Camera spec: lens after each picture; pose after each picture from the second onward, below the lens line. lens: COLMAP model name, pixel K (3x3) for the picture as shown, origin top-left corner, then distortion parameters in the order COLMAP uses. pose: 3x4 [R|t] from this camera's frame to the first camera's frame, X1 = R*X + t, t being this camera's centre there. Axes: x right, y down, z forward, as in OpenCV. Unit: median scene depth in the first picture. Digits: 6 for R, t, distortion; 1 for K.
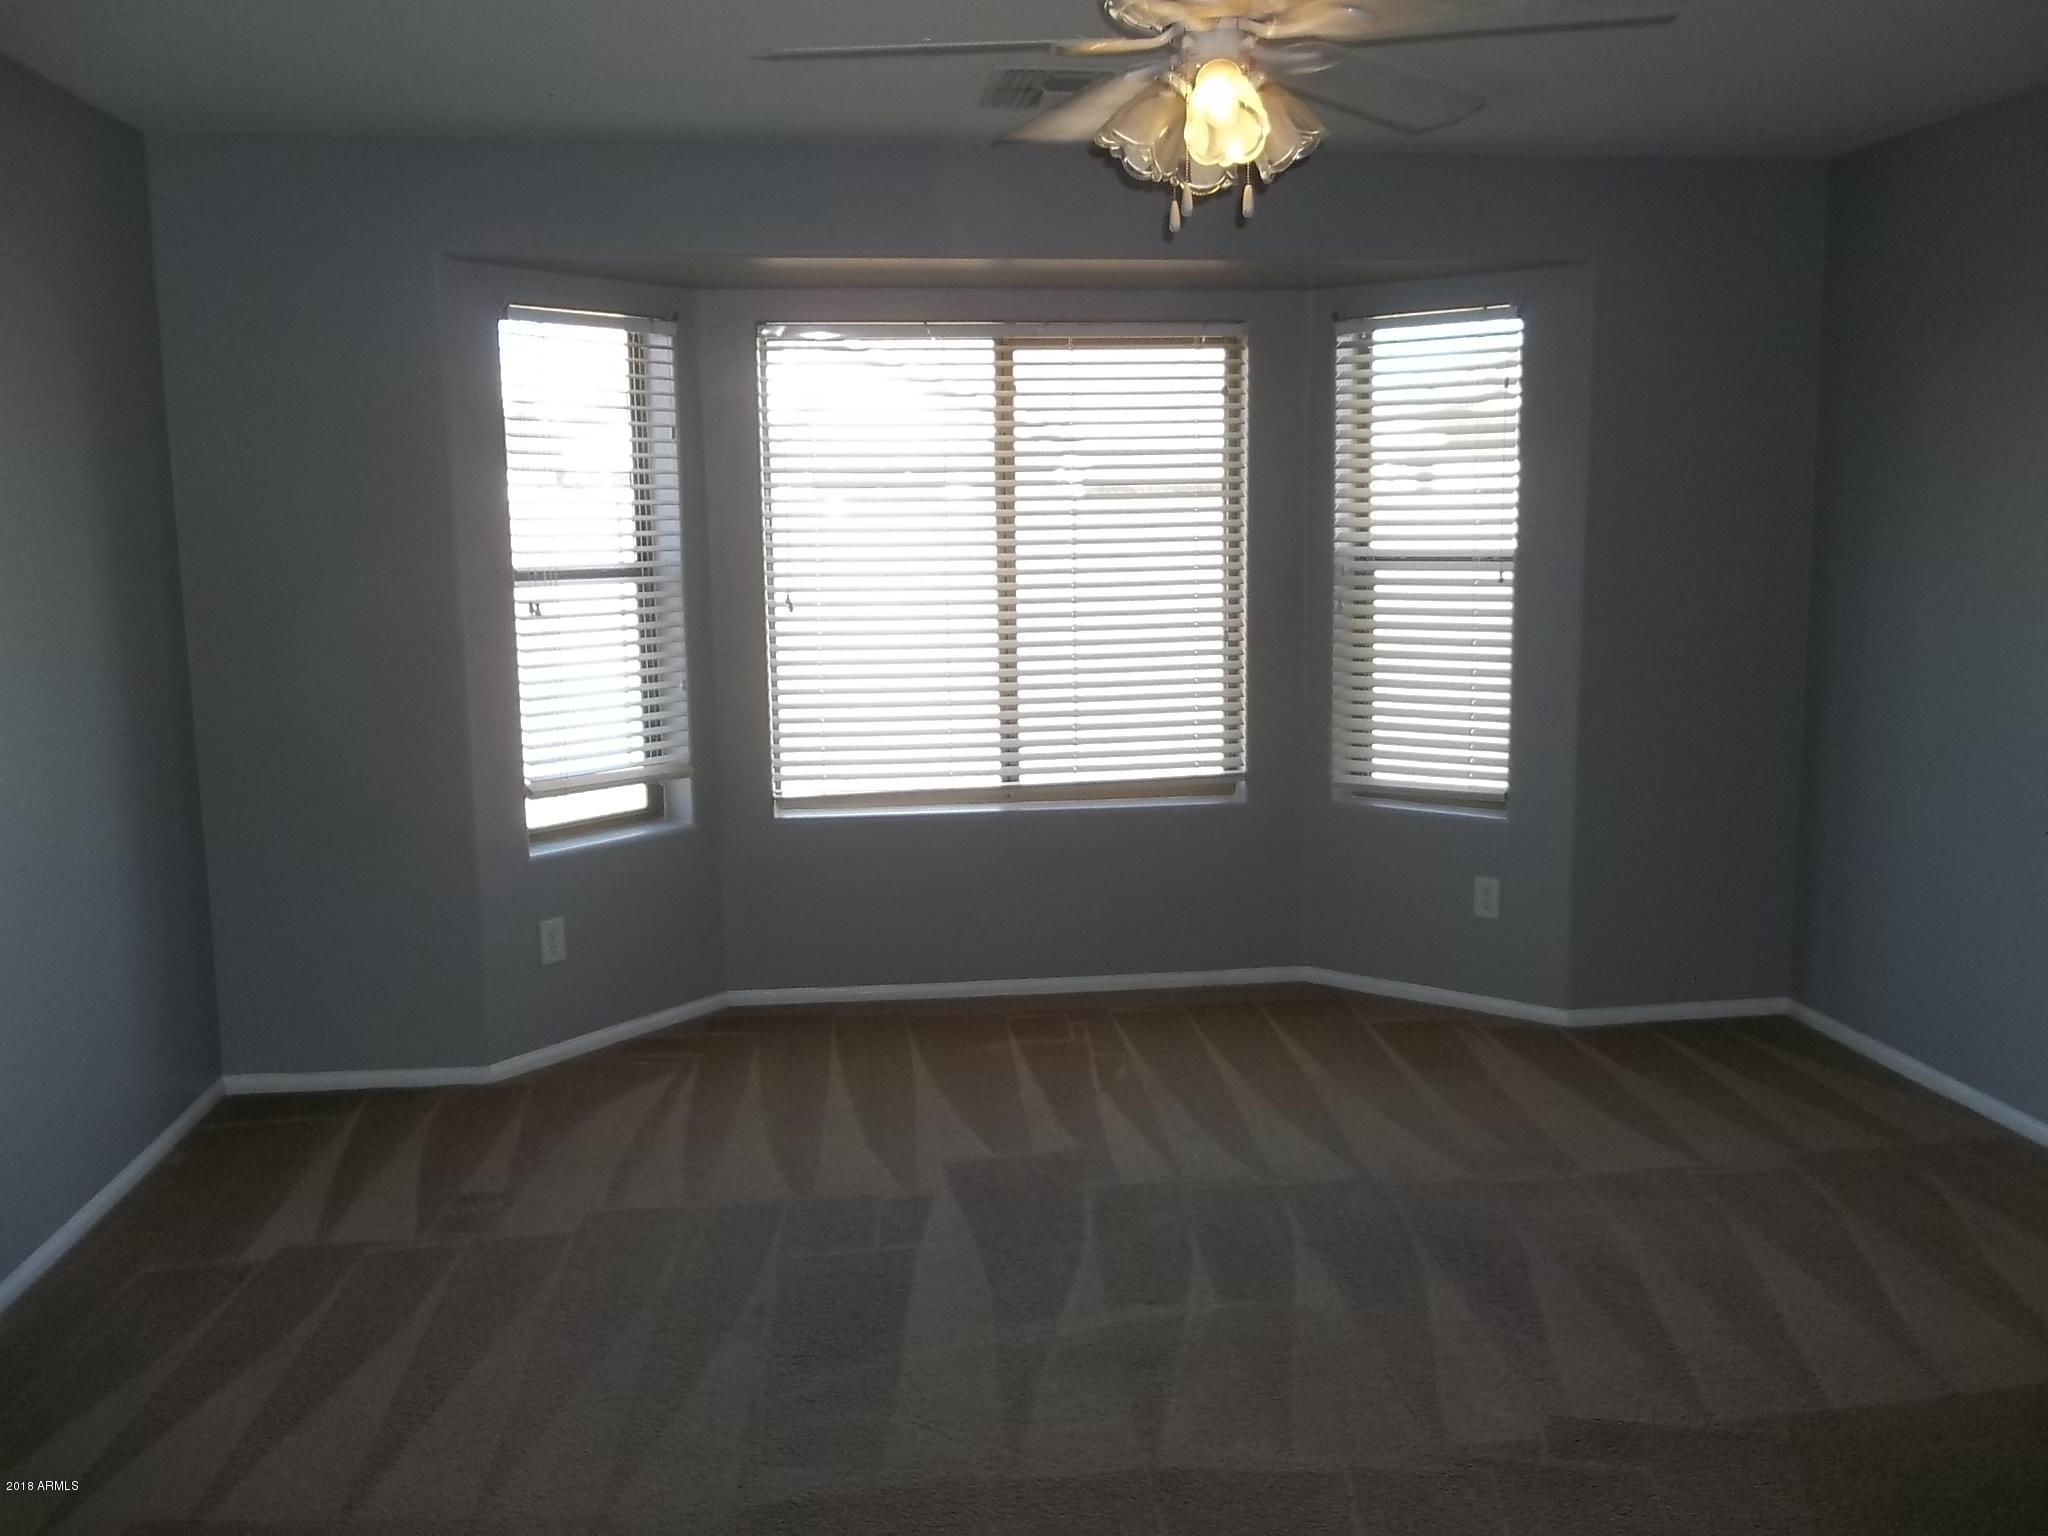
lens RADIAL K [[1621.9, 0, 1020.4], [0, 1621.9, 731.6], [0, 0, 1]] dist [-0.007148, -0.004197]
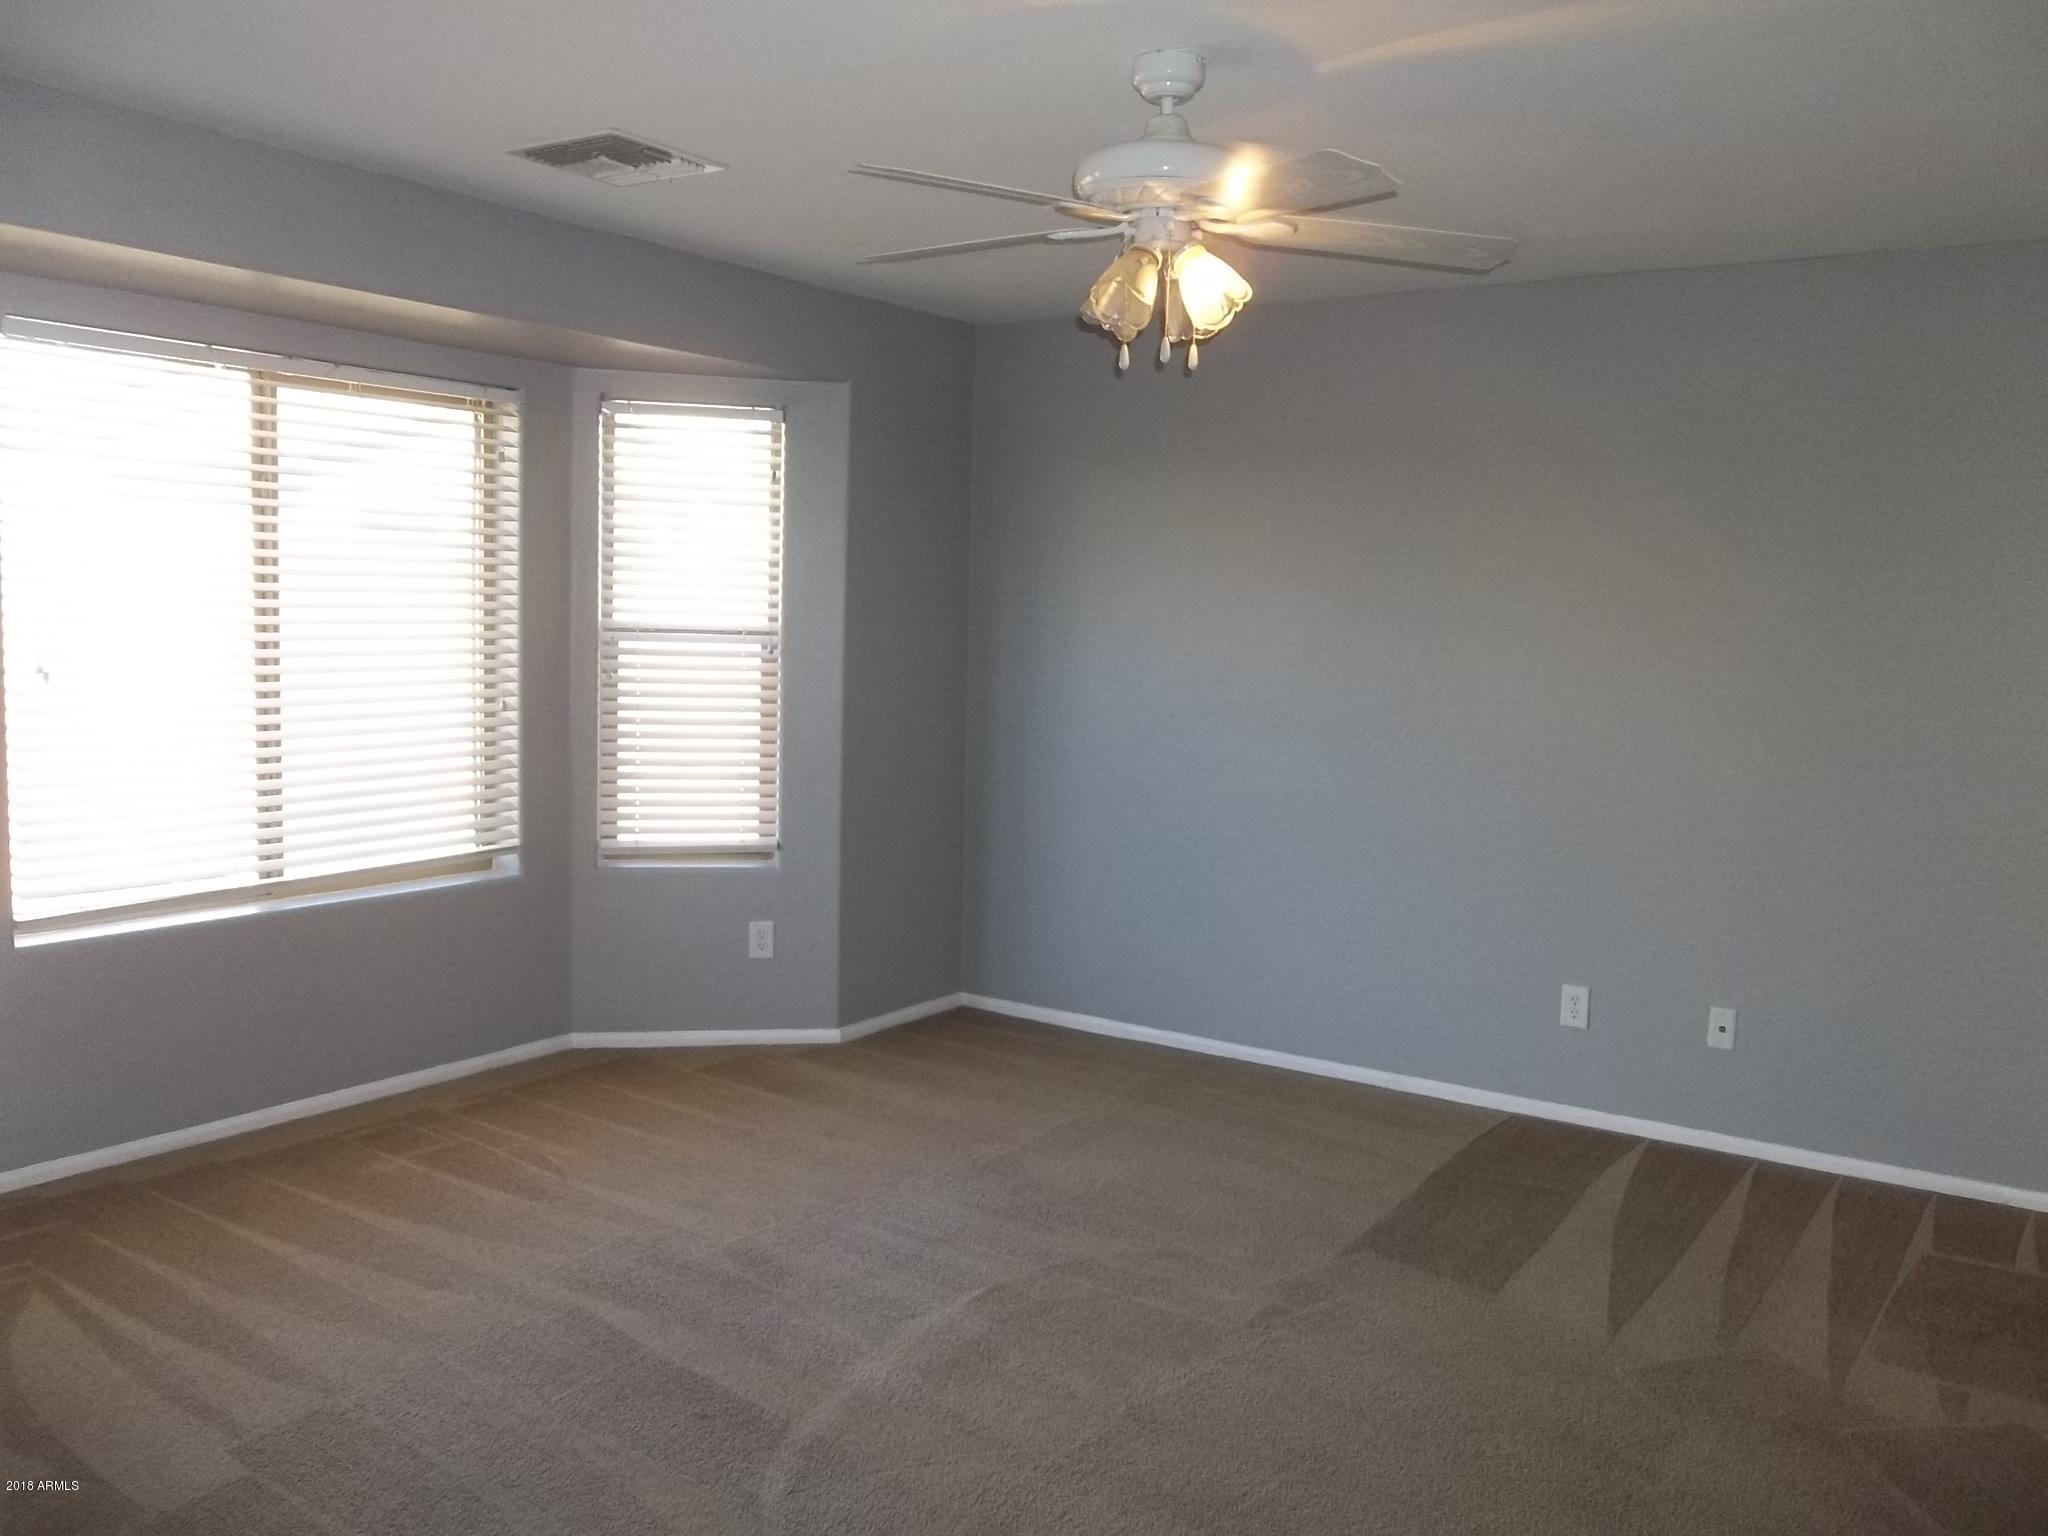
lens RADIAL K [[1669.8, 0, 1024.0], [0, 1669.8, 768.0], [0, 0, 1]] dist [0.000543, -0.011186]
pose [[0.665068, -0.045351, 0.745404, -0.422019], [0.050722, 0.998593, 0.015500, -0.022212], [-0.745058, 0.027500, 0.666433, 0.100640]]
